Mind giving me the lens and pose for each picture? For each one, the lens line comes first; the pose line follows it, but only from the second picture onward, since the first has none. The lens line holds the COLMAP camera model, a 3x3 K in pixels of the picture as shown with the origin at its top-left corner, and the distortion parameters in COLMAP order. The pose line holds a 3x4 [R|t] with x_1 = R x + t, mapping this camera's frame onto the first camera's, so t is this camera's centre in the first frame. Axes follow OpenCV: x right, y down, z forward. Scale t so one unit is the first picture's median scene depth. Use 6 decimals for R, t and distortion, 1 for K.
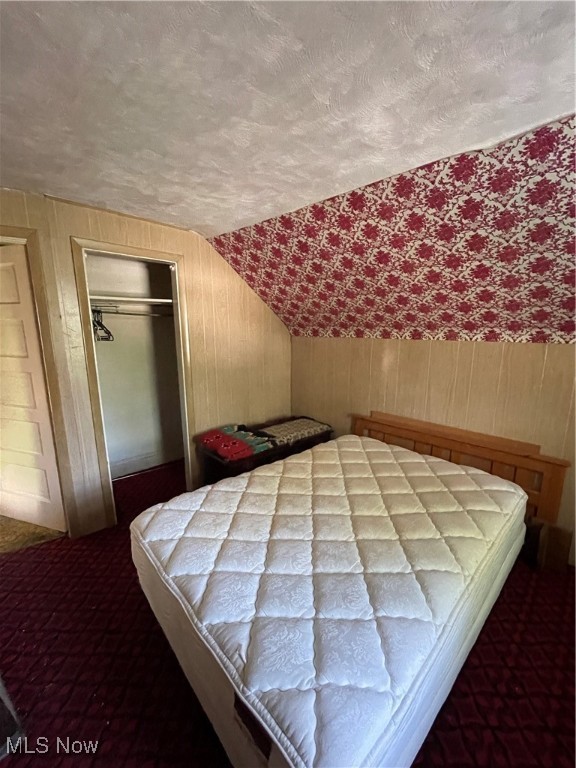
lens RADIAL K [[309.5, 0, 286.6], [0, 309.5, 387.4], [0, 0, 1]] dist [-0.003604, 0.001044]
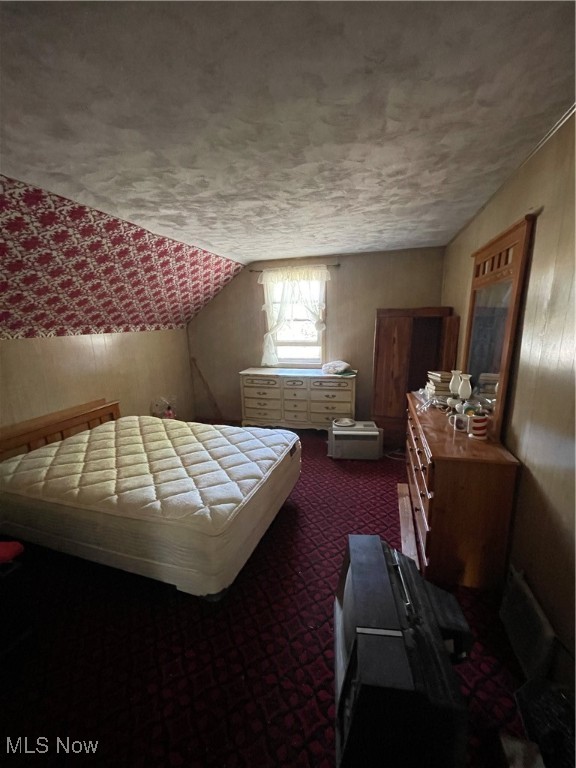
lens RADIAL K [[309.5, 0, 287.0], [0, 309.5, 383.9], [0, 0, 1]] dist [-0.003604, 0.001044]
pose [[-0.529334, -0.154903, 0.834153, -1.147647], [0.218098, 0.925306, 0.310230, -0.171307], [-0.819902, 0.346142, -0.456011, 0.996887]]
